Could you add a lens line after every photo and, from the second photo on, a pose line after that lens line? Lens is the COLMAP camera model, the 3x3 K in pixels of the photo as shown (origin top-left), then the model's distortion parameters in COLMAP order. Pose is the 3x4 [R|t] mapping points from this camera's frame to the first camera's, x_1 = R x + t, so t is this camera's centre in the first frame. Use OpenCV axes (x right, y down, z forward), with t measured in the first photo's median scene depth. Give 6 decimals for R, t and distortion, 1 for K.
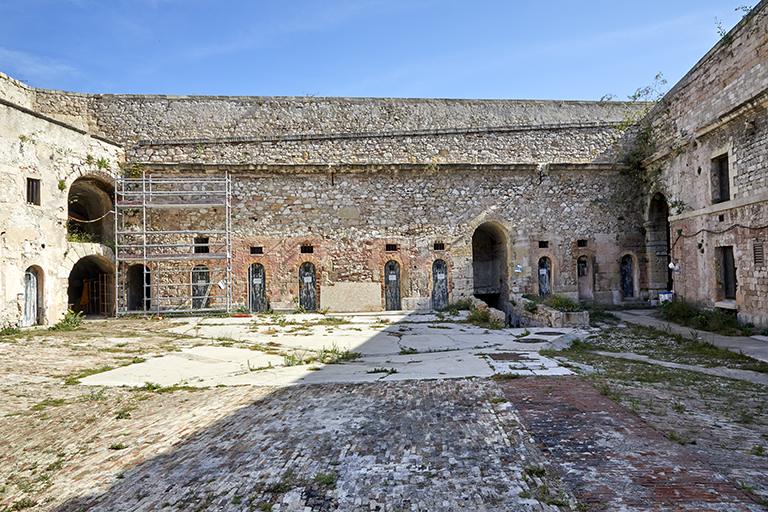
lens RADIAL K [[525.2, 0, 385.9], [0, 525.2, 257.6], [0, 0, 1]] dist [0.004558, -0.001640]
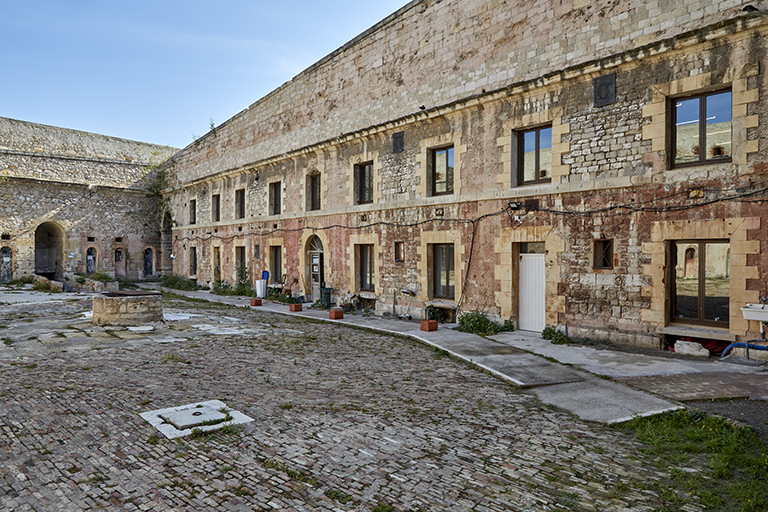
lens RADIAL K [[525.2, 0, 385.7], [0, 525.2, 258.7], [0, 0, 1]] dist [0.004558, -0.001640]
pose [[0.694681, 0.022880, 0.718954, -0.189367], [-0.042601, 0.999048, 0.009369, -0.019644], [-0.718055, -0.037137, 0.694995, -0.635496]]
